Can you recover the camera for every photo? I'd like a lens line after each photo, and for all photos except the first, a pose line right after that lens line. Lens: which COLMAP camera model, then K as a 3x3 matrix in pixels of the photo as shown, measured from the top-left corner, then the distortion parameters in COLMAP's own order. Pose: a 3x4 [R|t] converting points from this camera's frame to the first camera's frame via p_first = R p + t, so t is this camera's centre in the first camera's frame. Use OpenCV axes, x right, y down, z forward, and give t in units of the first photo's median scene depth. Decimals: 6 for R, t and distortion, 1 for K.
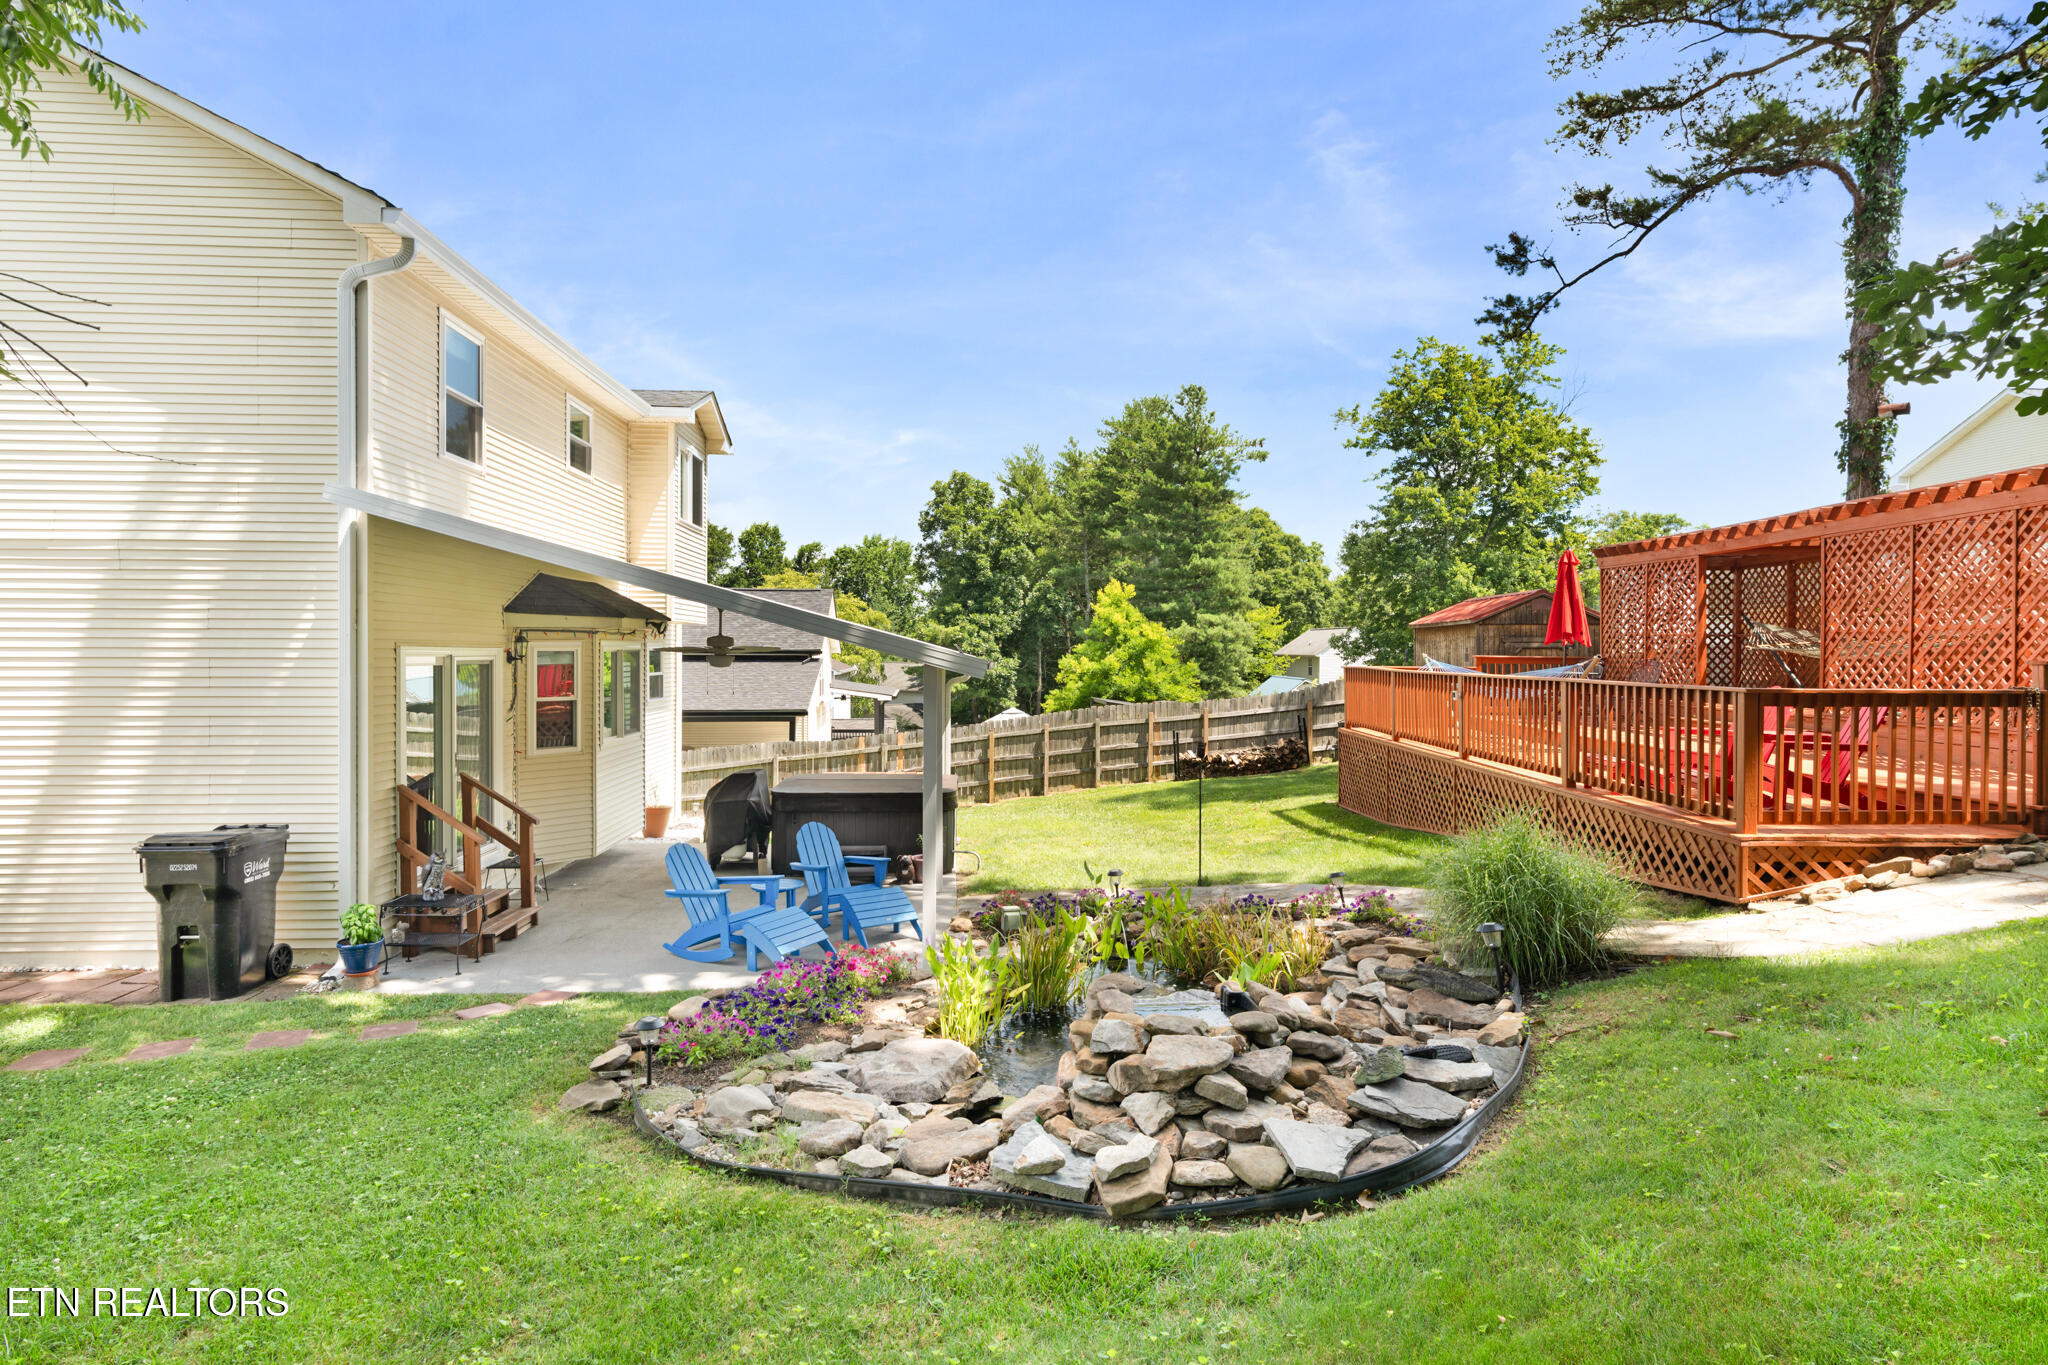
lens RADIAL K [[1070.6, 0, 1024.0], [0, 1070.6, 655.9], [0, 0, 1]] dist [-0.012792, 0.007392]
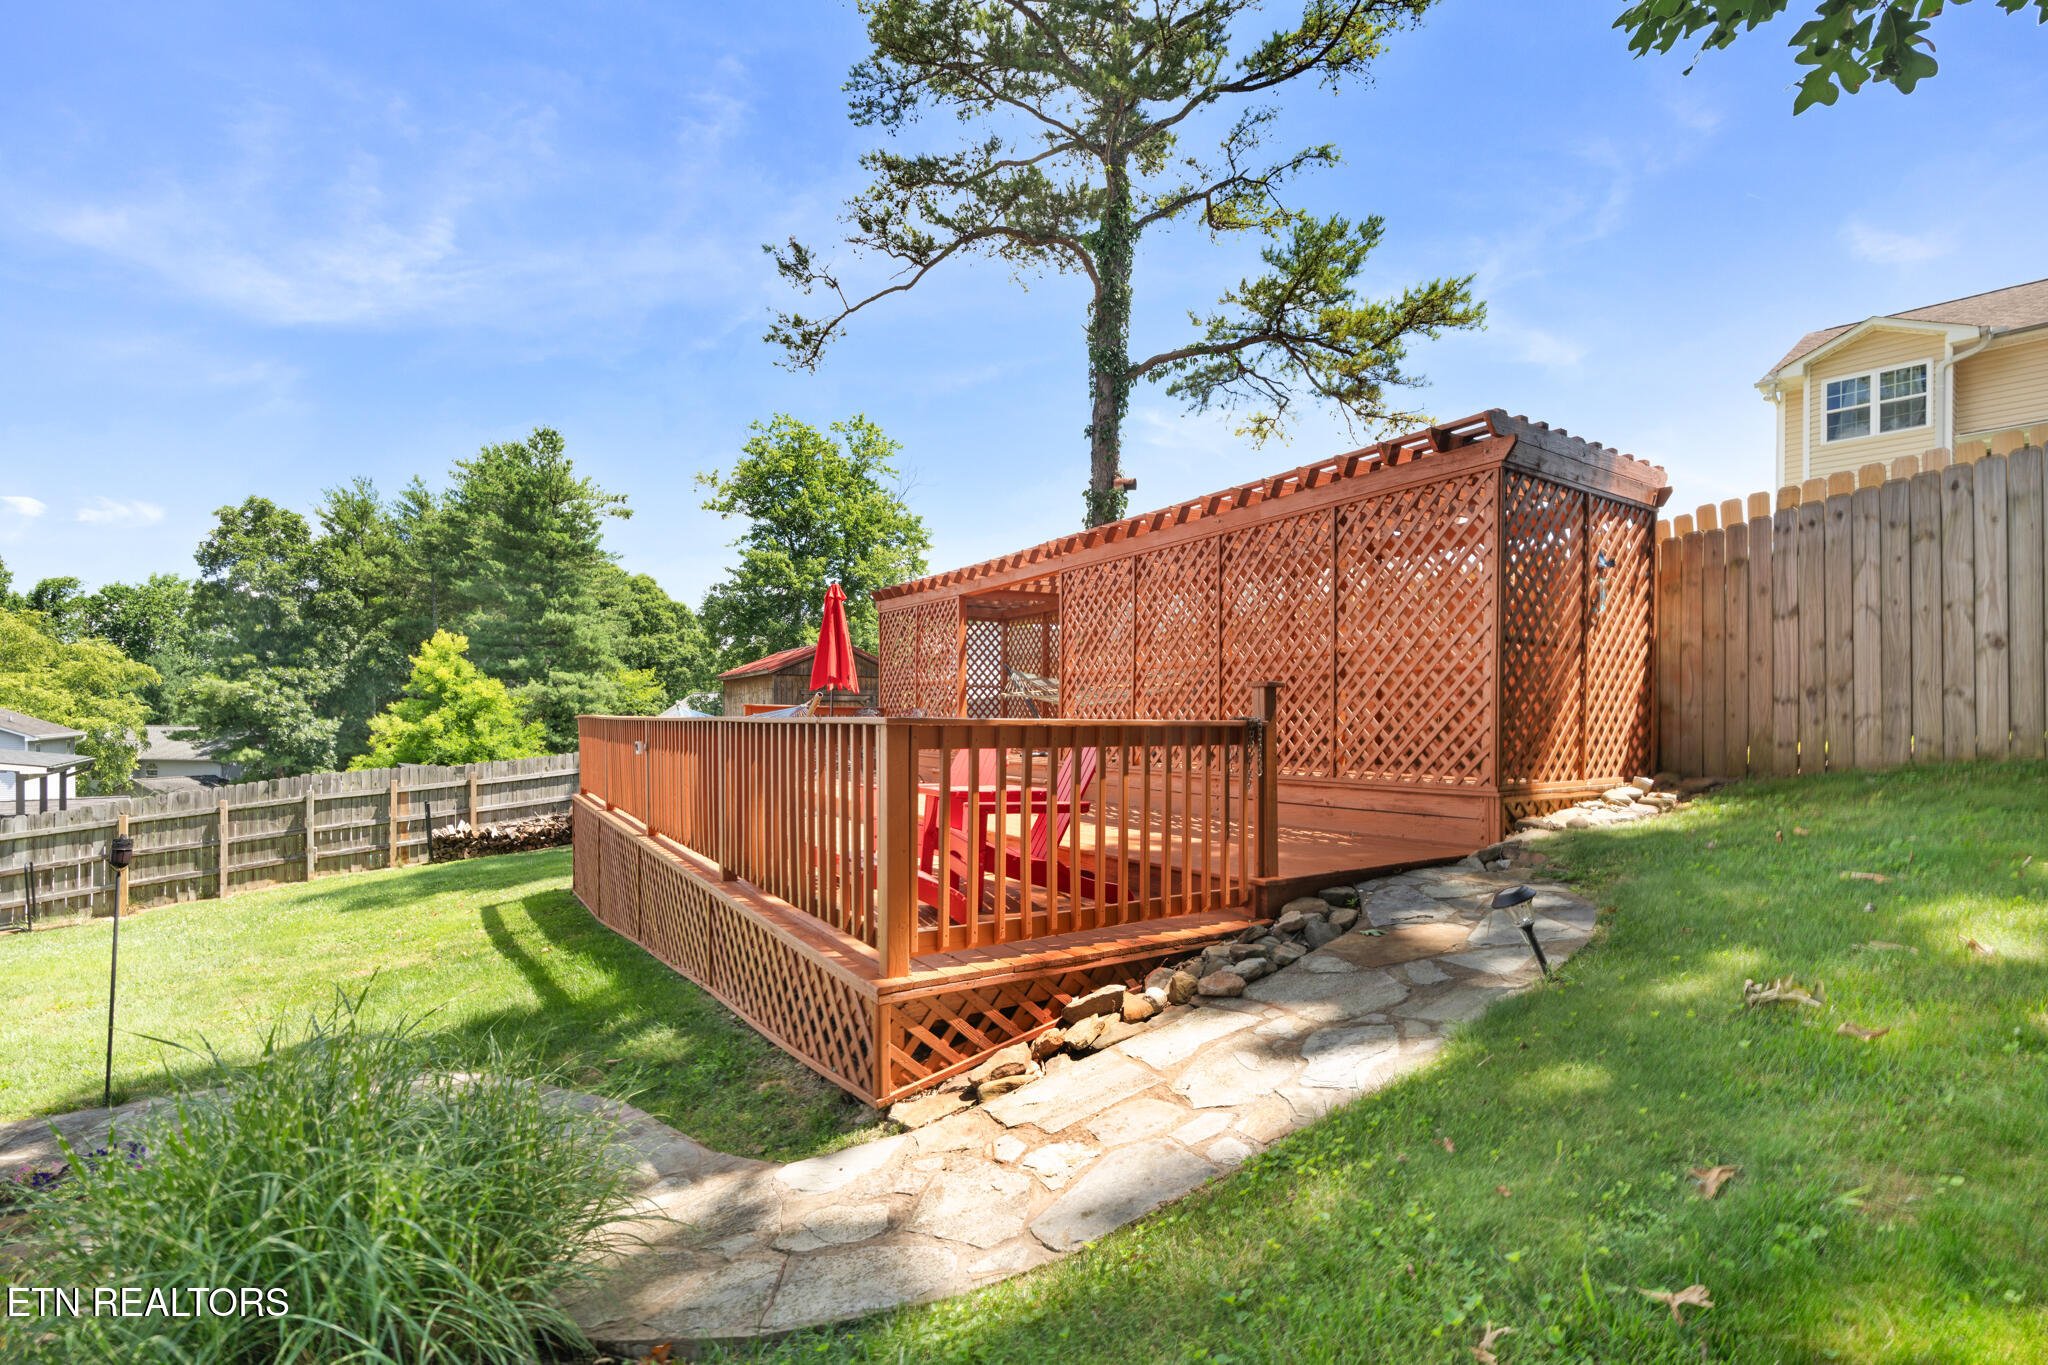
lens RADIAL K [[936.5, 0, 1023.5], [0, 936.5, 702.2], [0, 0, 1]] dist [-0.003549, -0.000389]
pose [[0.843001, 0.010864, 0.537802, 0.138041], [0.000400, 0.999783, -0.020822, 0.009661], [-0.537912, 0.017768, 0.842814, 0.160347]]
